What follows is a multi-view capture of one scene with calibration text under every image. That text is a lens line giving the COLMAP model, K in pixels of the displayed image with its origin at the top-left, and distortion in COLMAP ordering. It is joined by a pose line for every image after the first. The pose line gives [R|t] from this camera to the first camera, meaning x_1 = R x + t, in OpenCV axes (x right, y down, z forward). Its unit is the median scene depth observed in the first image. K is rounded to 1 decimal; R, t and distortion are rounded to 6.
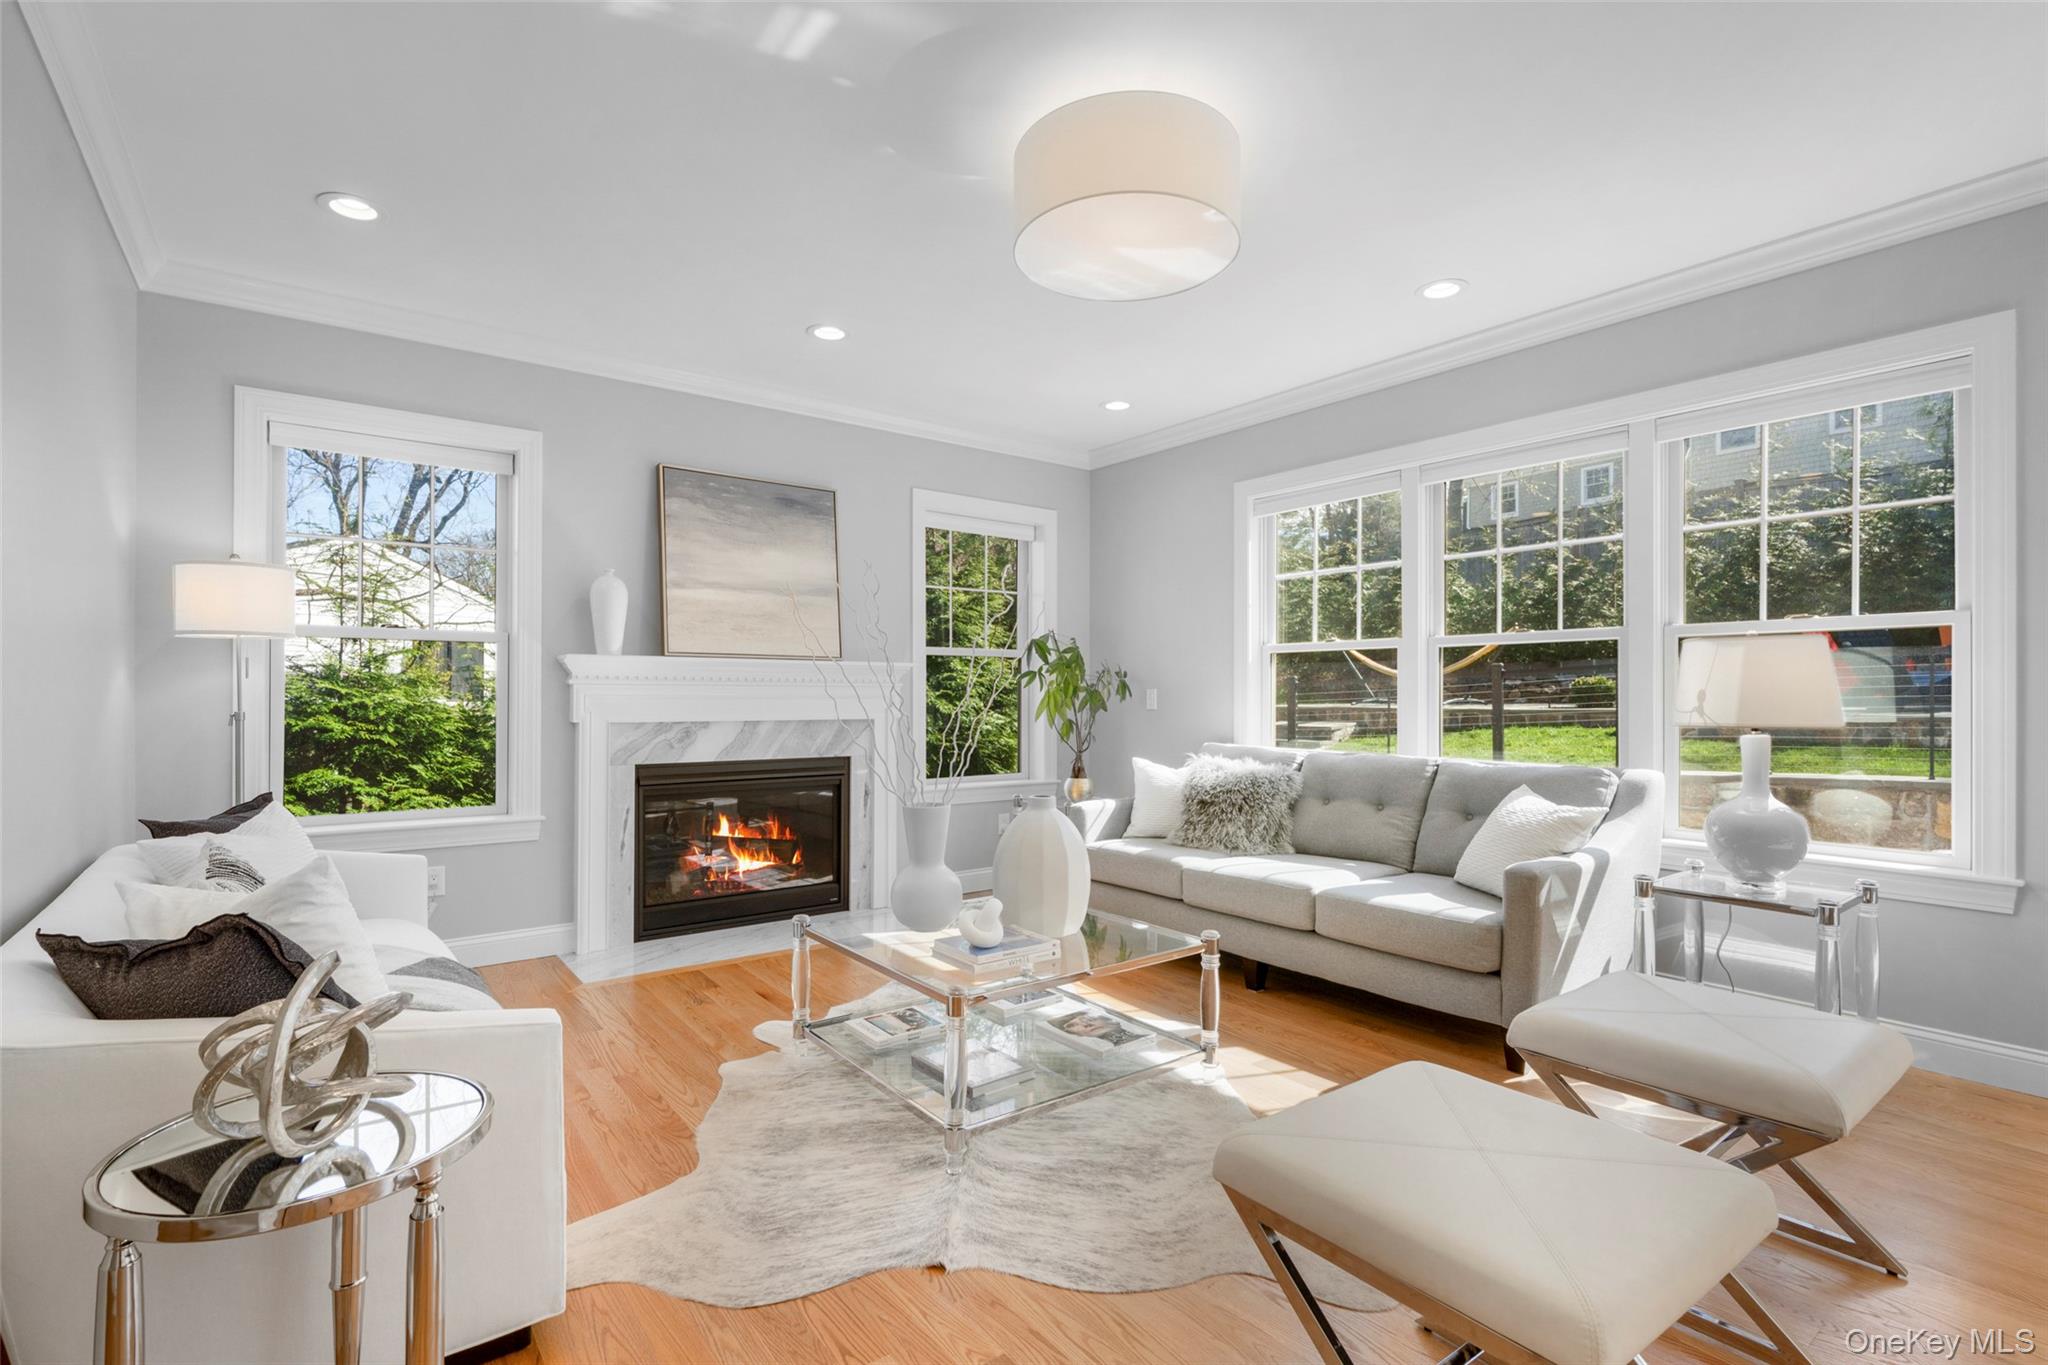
lens RADIAL K [[932.8, 0, 1016.2], [0, 932.8, 684.3], [0, 0, 1]] dist [-0.001718, 0.000338]
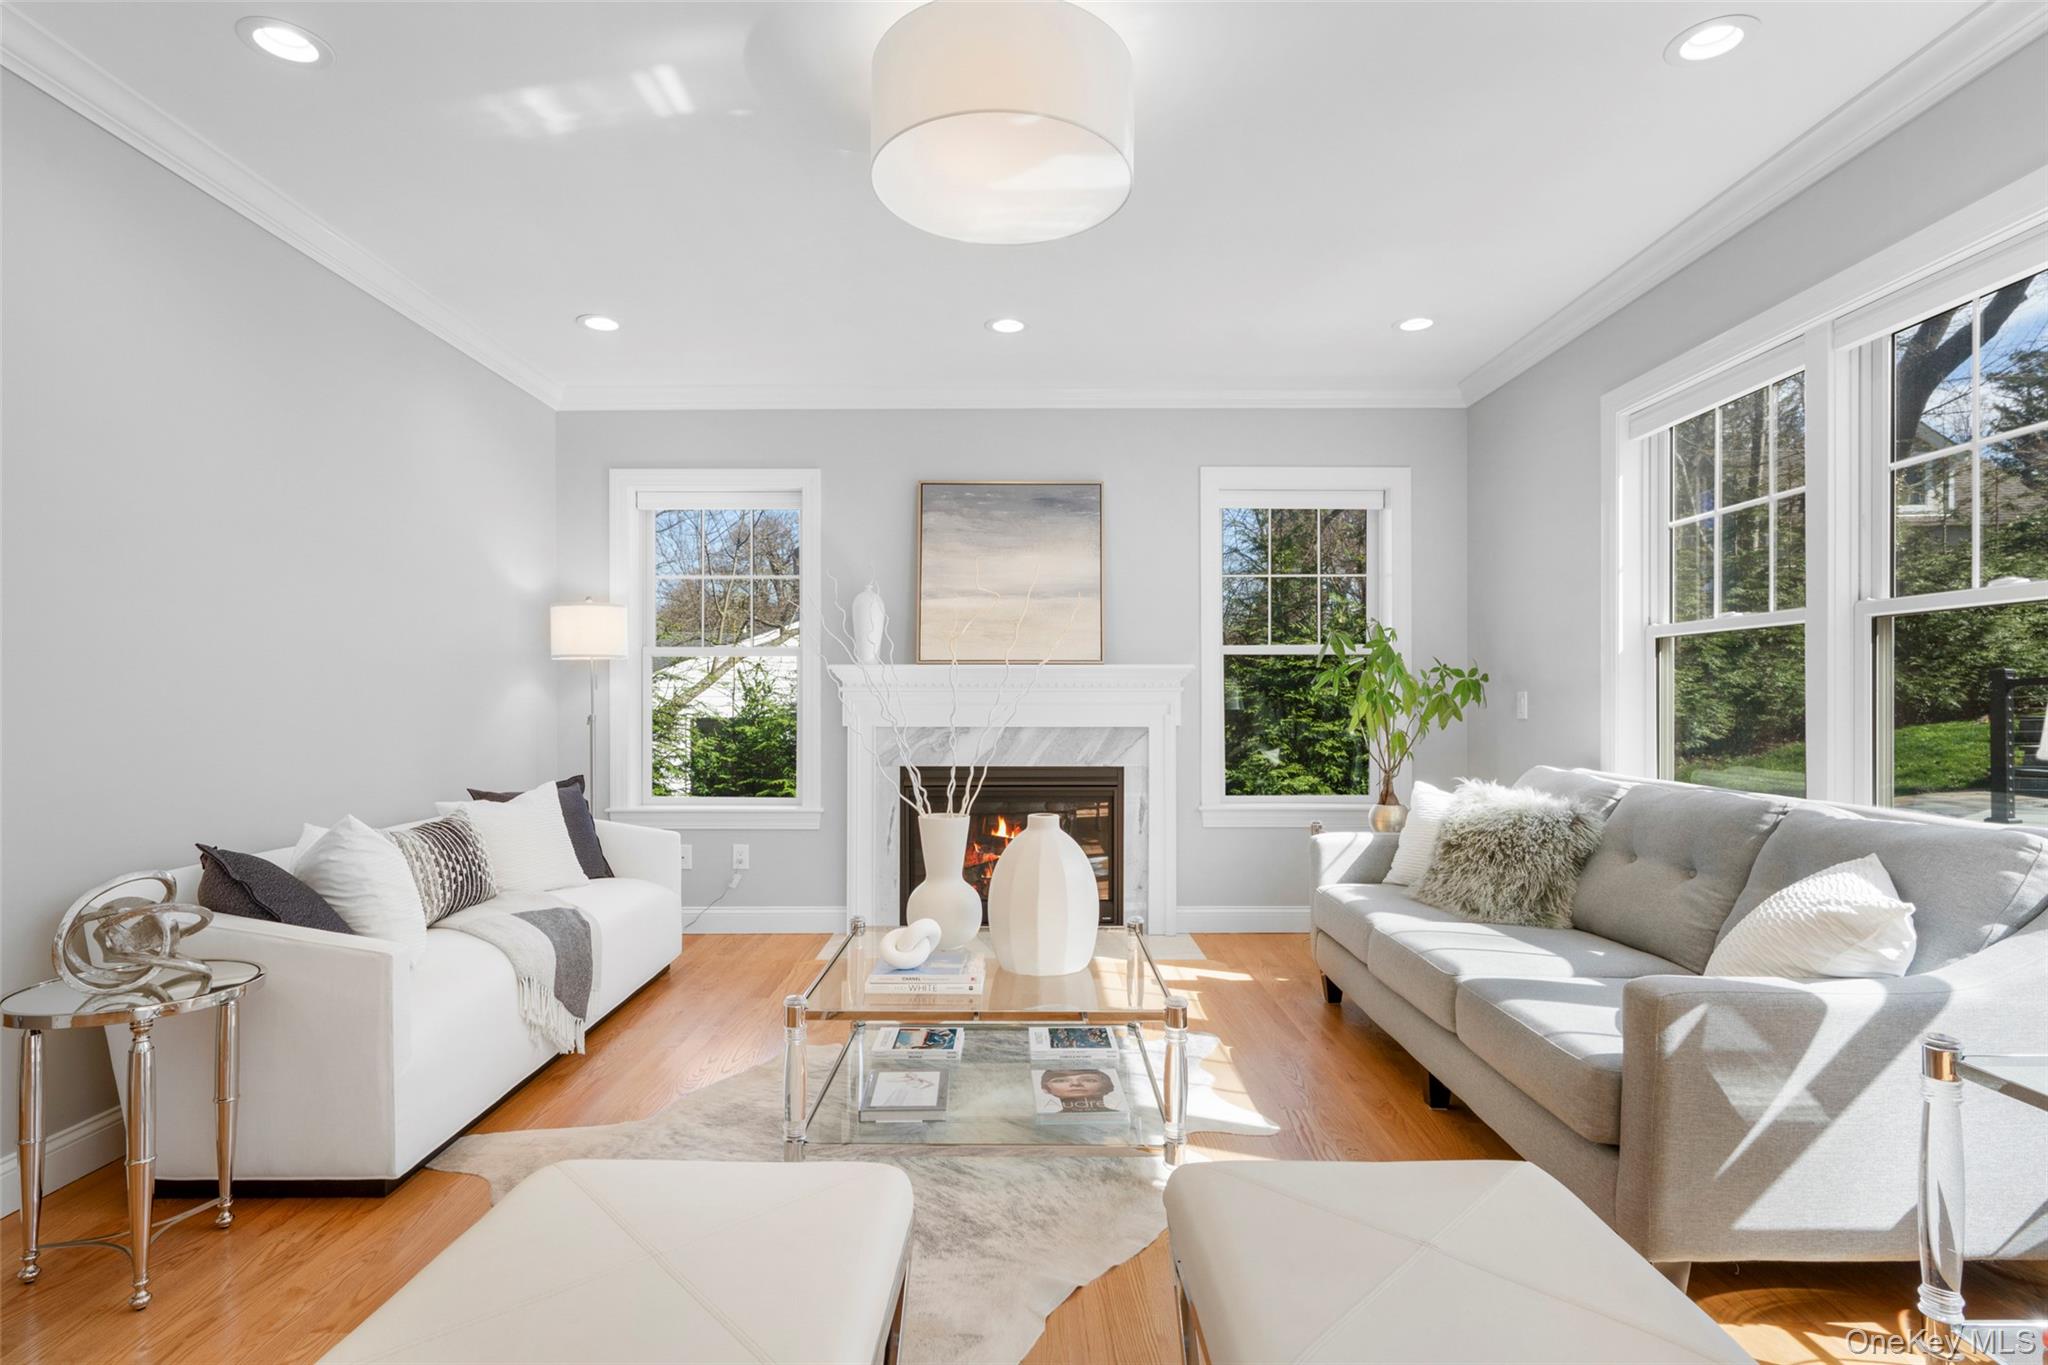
lens RADIAL K [[1026.6, 0, 1024.0], [0, 1026.6, 682.5], [0, 0, 1]] dist [0.003907, 0.000398]
pose [[0.798492, -0.013875, -0.601845, 0.400444], [0.007616, 0.999887, -0.012947, 0.006309], [0.601957, 0.005755, 0.798508, 0.144370]]
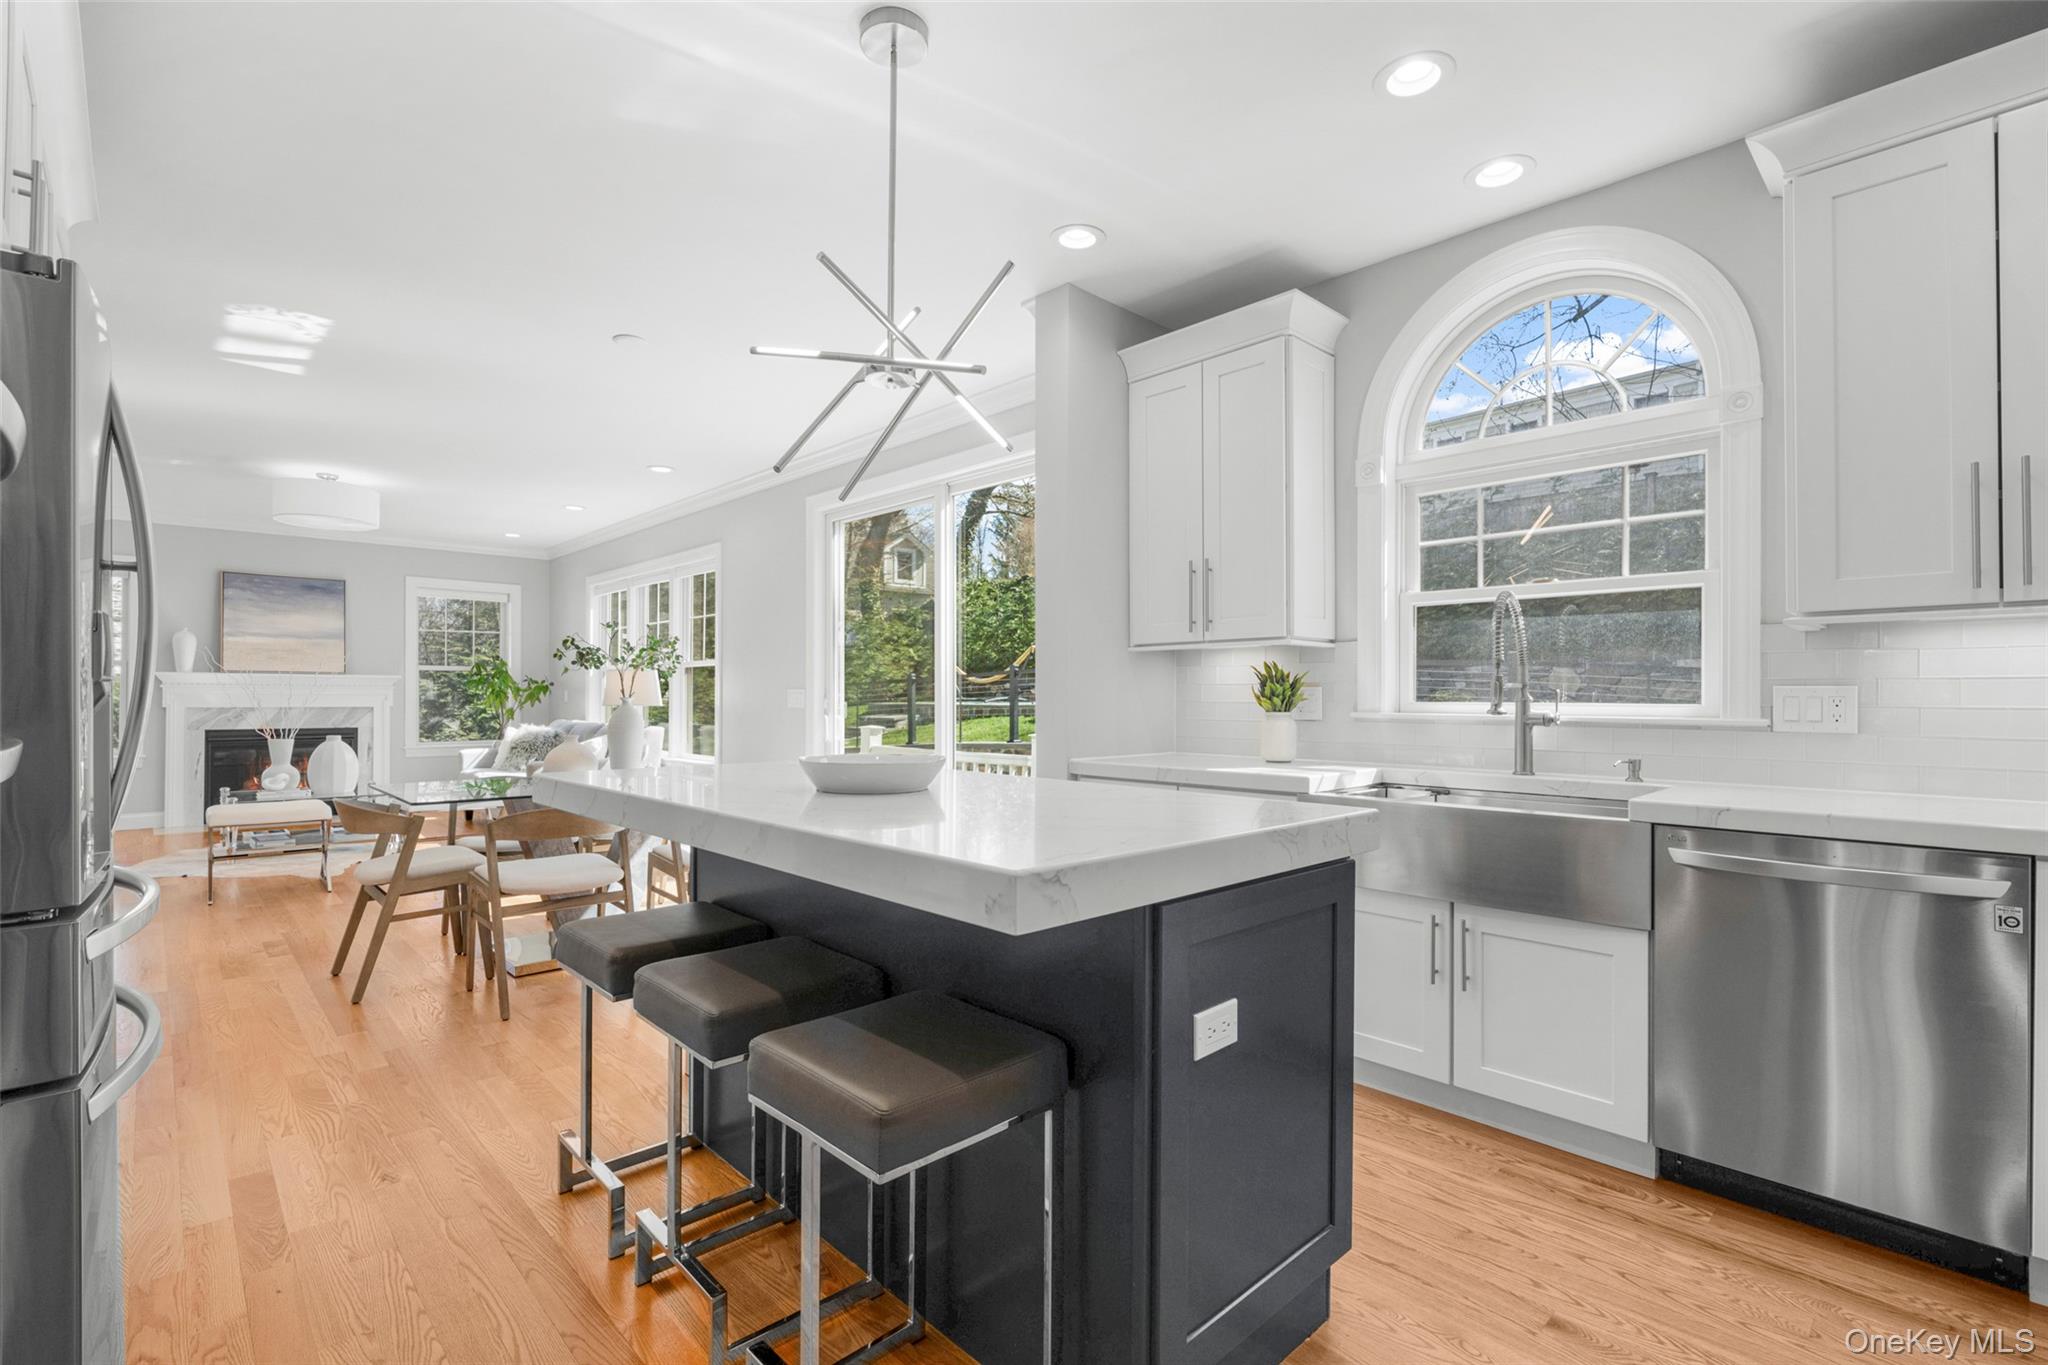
lens RADIAL K [[932.8, 0, 1016.2], [0, 932.8, 684.3], [0, 0, 1]] dist [-0.001718, 0.000338]
pose [[0.994835, 0.000068, 0.101506, 1.011246], [0.000326, 0.999992, -0.003867, 0.001390], [-0.101505, 0.003880, 0.994827, -1.022923]]
